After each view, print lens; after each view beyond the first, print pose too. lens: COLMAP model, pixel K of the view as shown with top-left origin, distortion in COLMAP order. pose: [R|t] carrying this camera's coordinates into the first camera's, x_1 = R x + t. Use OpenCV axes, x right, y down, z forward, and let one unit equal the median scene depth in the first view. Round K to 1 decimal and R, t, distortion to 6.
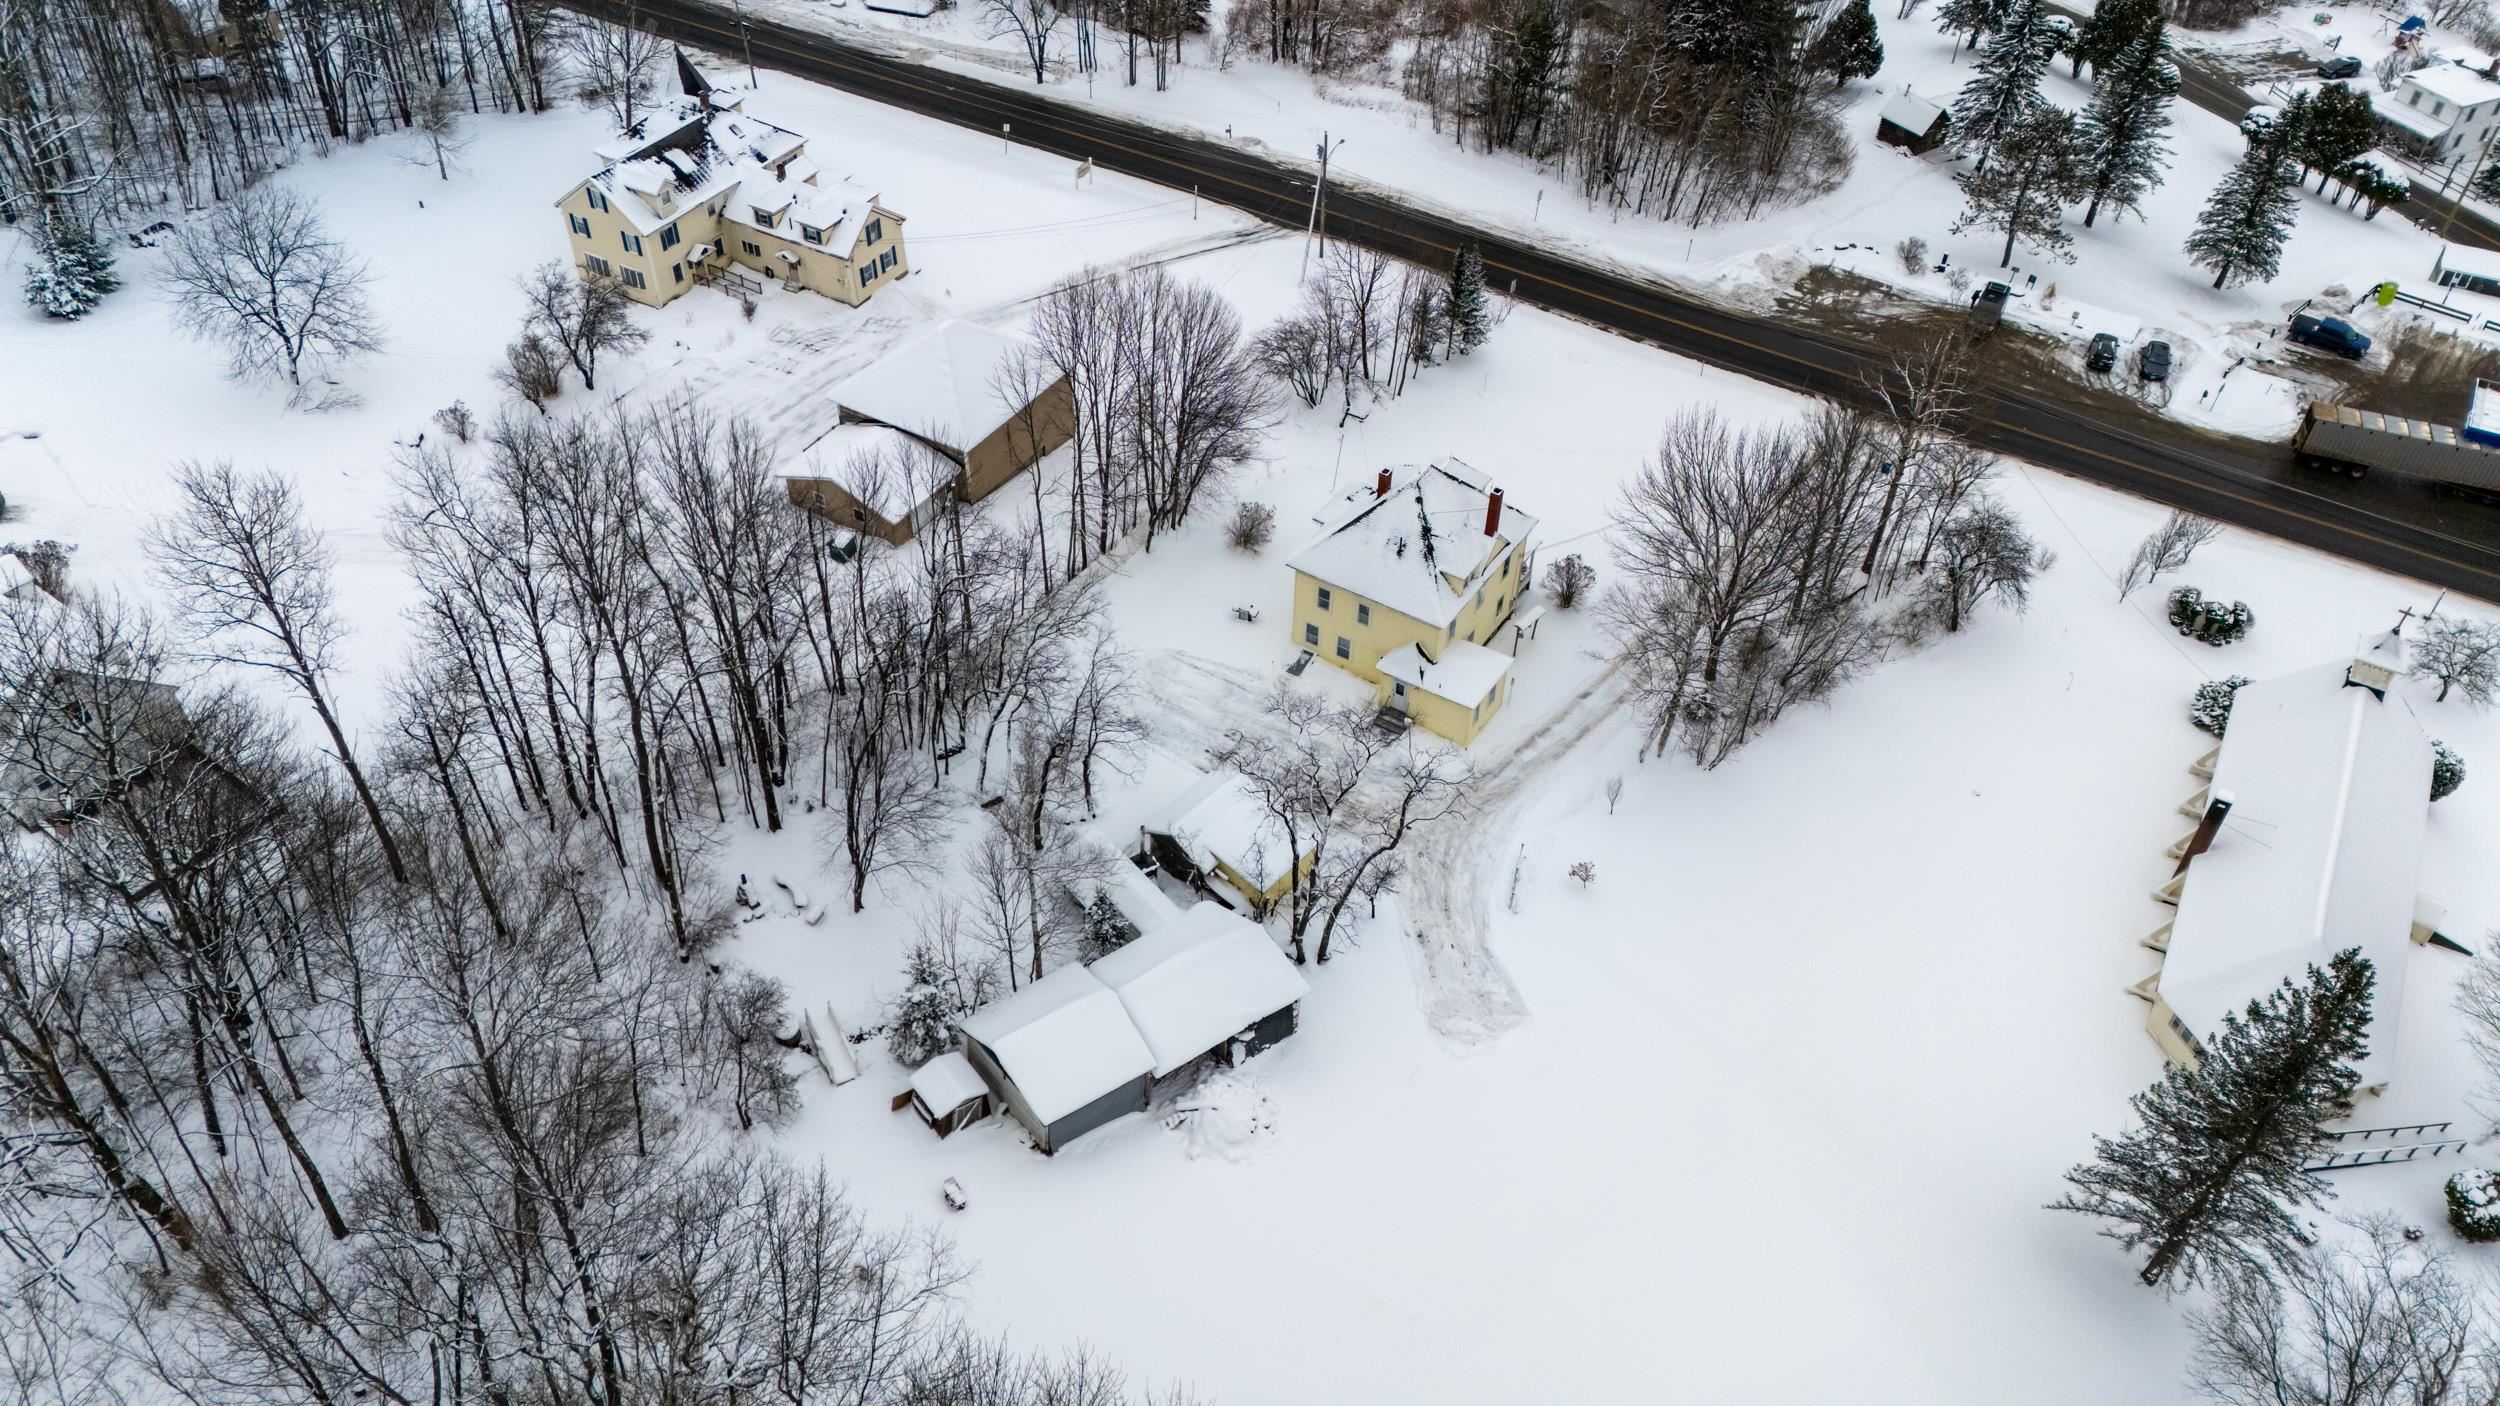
lens RADIAL K [[1792.8, 0, 1258.3], [0, 1792.8, 707.9], [0, 0, 1]] dist [0.091855, -0.077098]
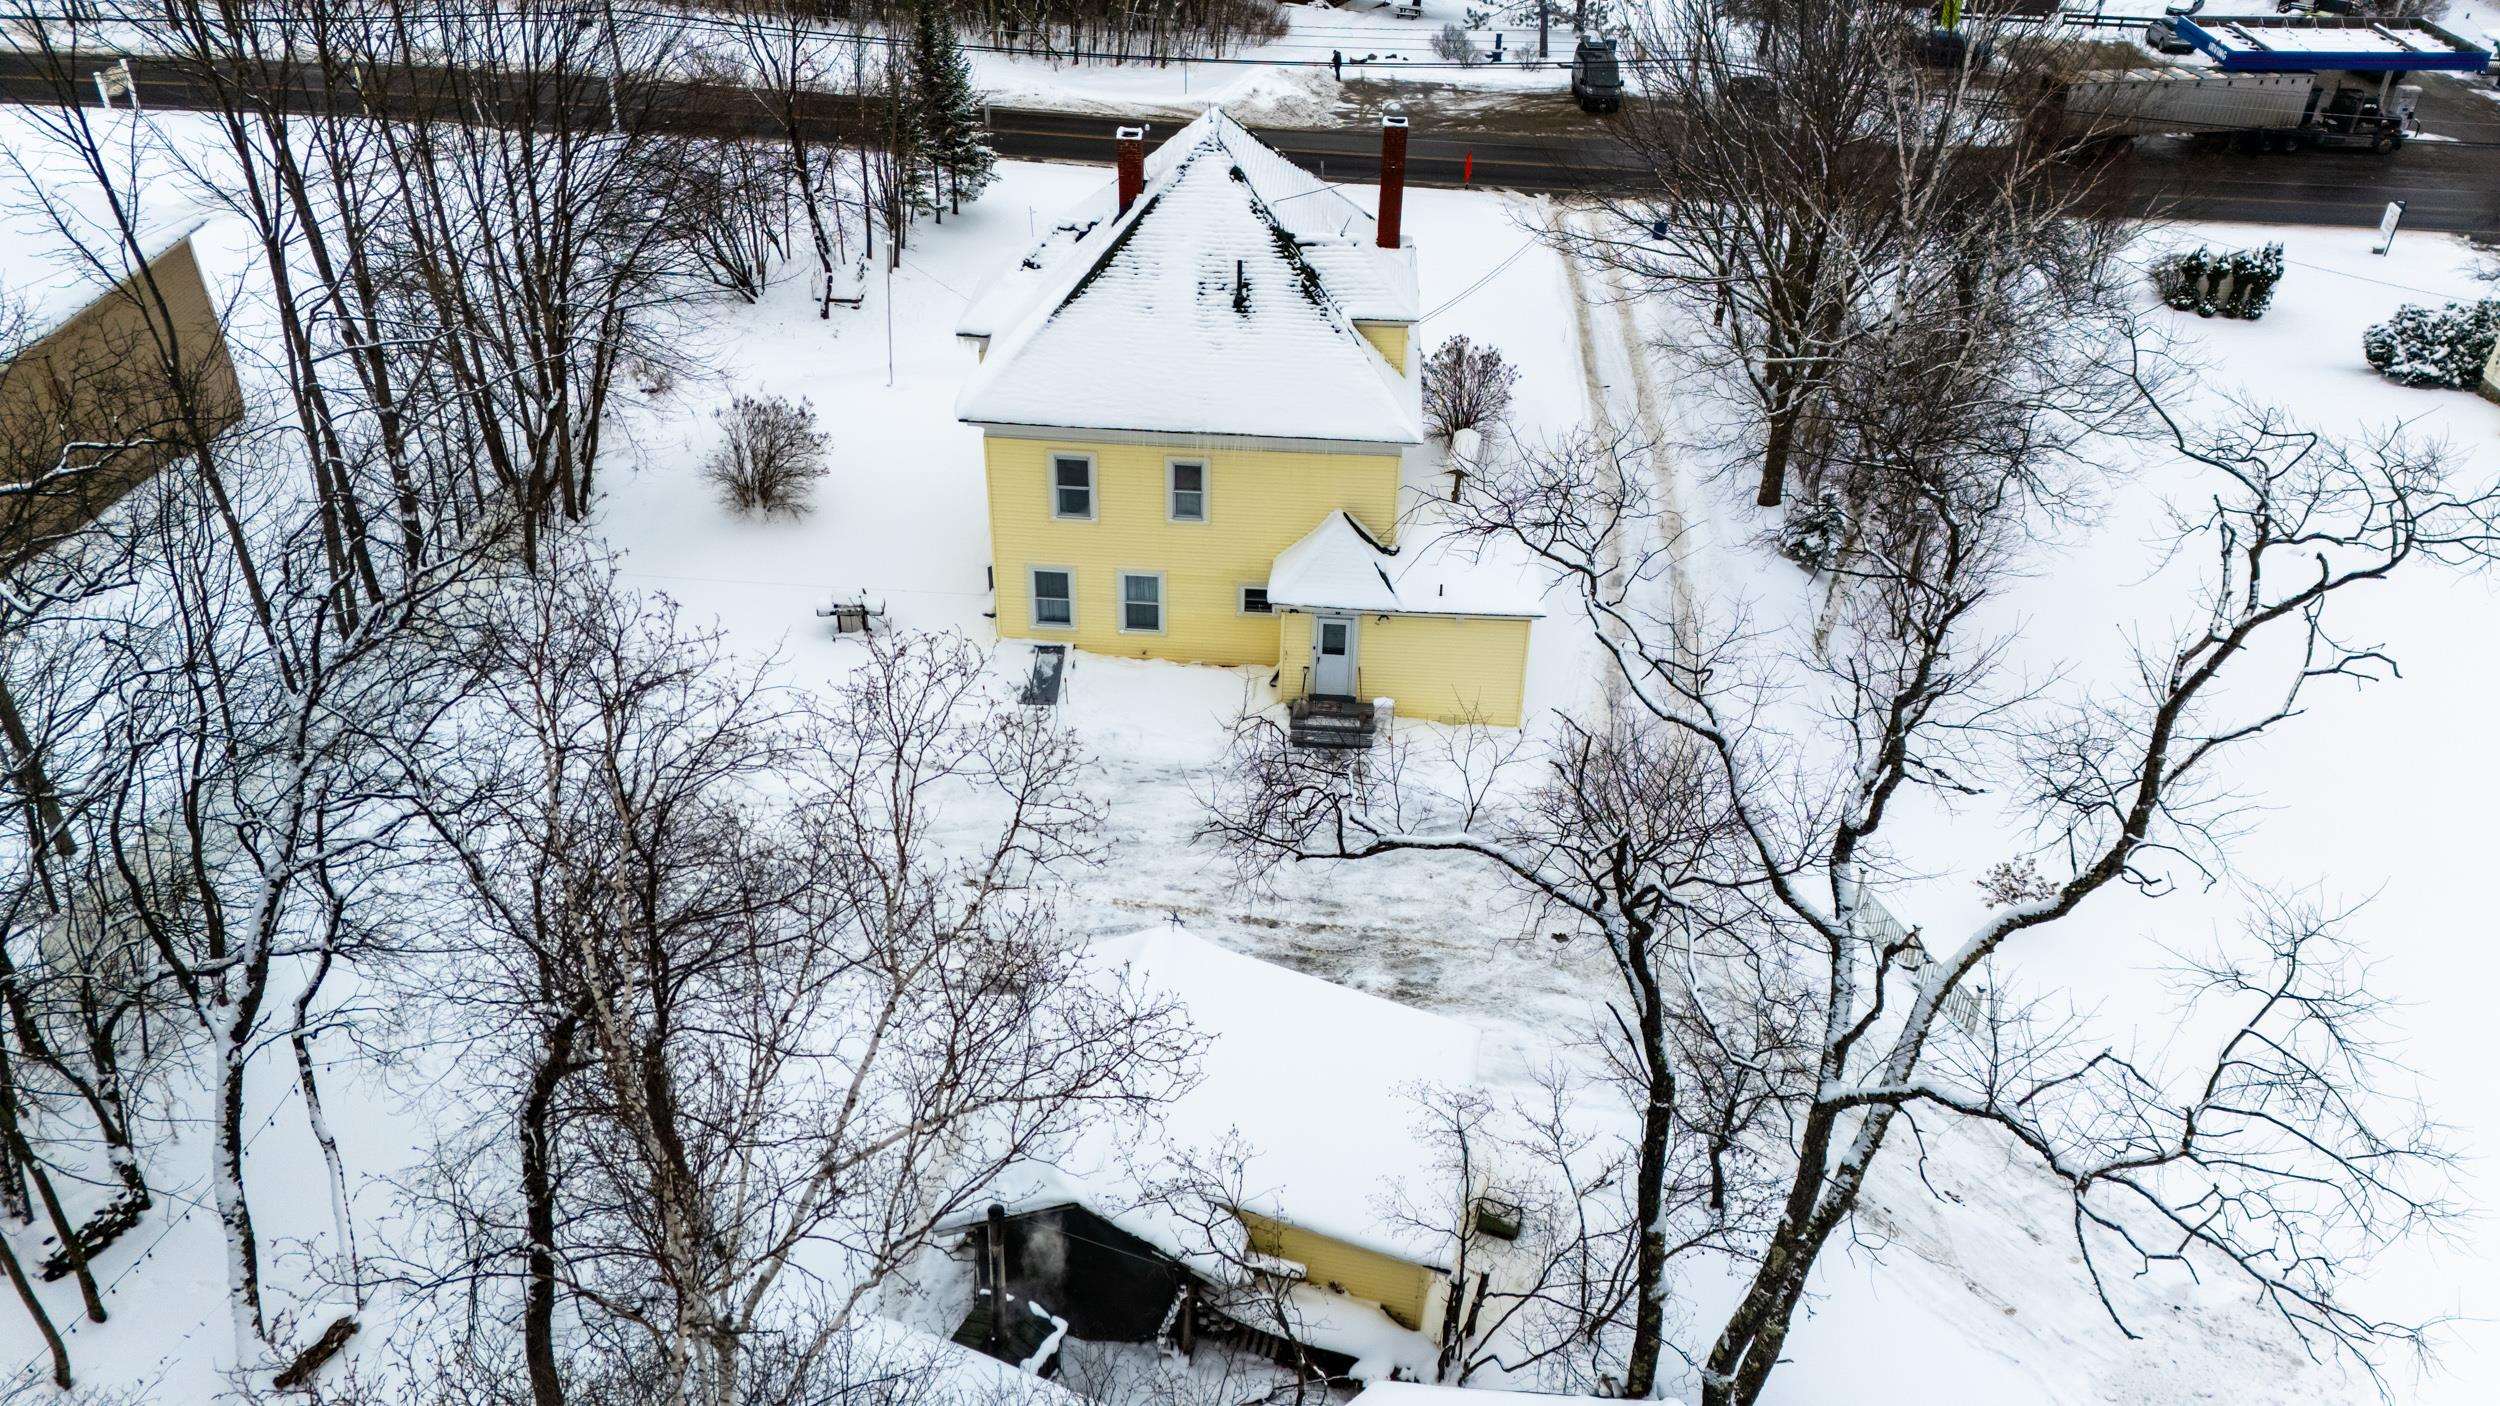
lens RADIAL K [[1792.8, 0, 1258.3], [0, 1792.8, 707.9], [0, 0, 1]] dist [0.091855, -0.077098]
pose [[0.876598, -0.280456, 0.391051, -0.073520], [0.327777, 0.942943, -0.058495, 0.016802], [-0.352333, 0.179454, 0.918508, 0.476578]]
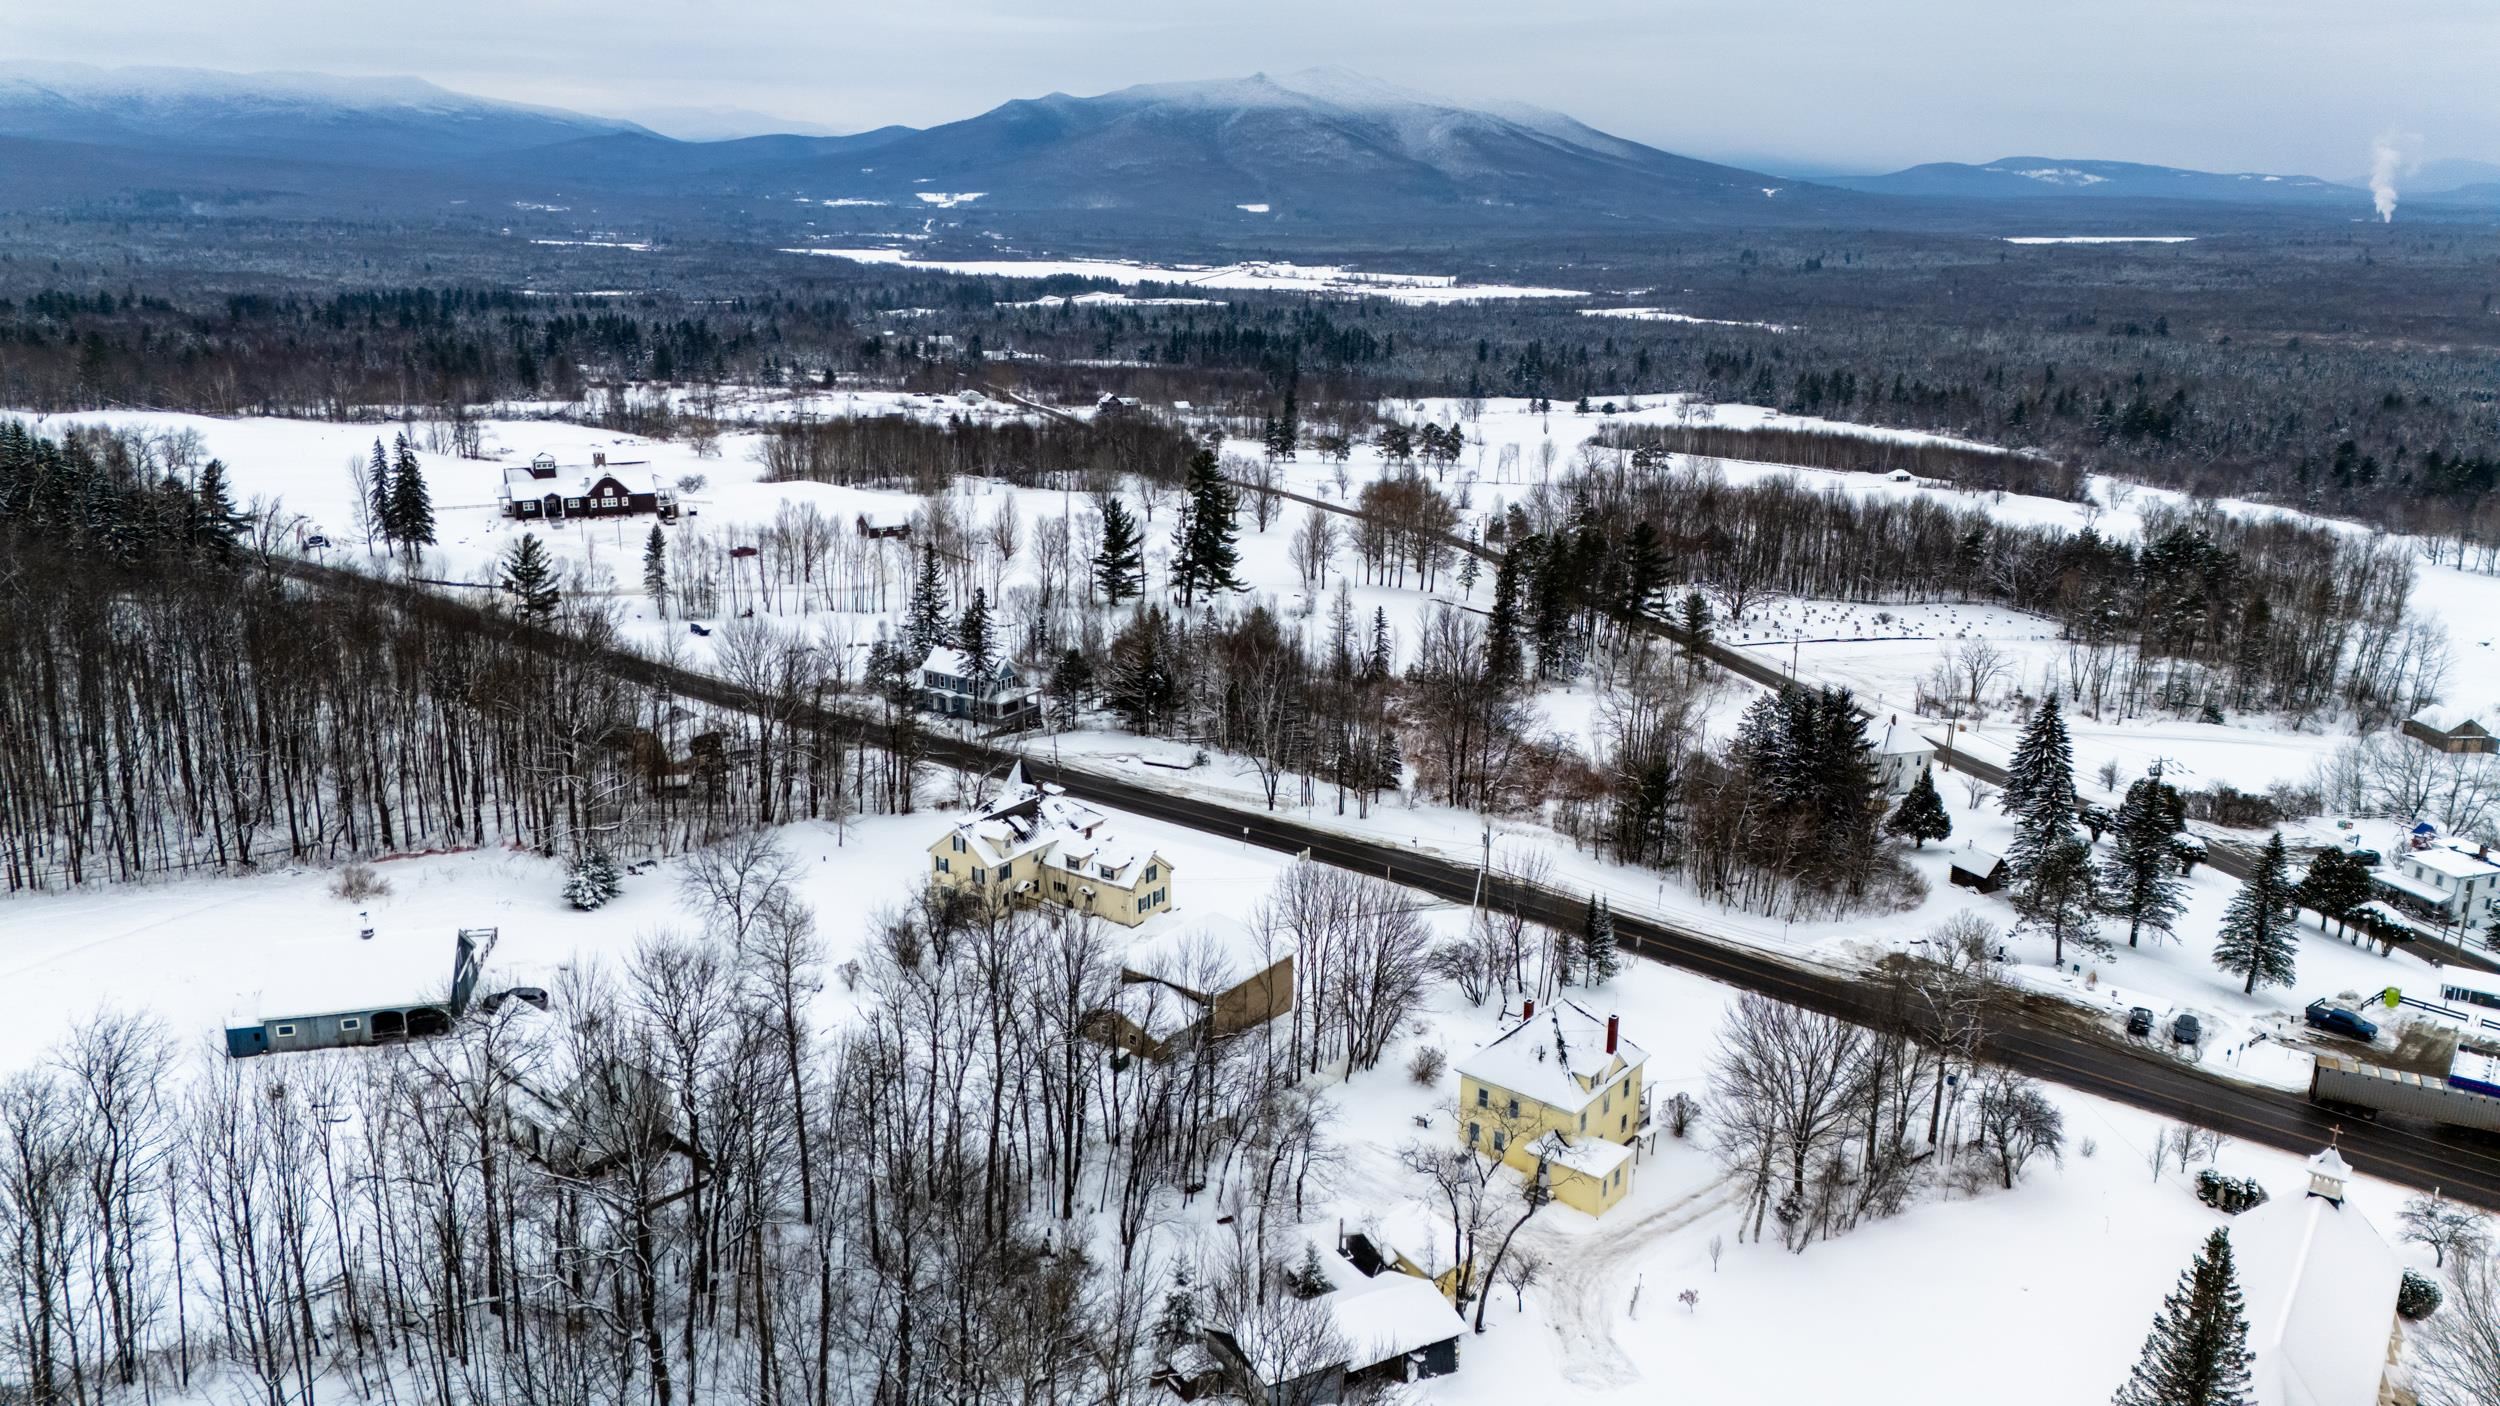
lens RADIAL K [[1792.8, 0, 1258.3], [0, 1792.8, 707.9], [0, 0, 1]] dist [0.091855, -0.077098]
pose [[0.994598, 0.019695, -0.101919, 0.001302], [-0.063340, 0.893013, -0.445552, 0.213304], [0.082240, 0.449601, 0.889436, -0.235714]]
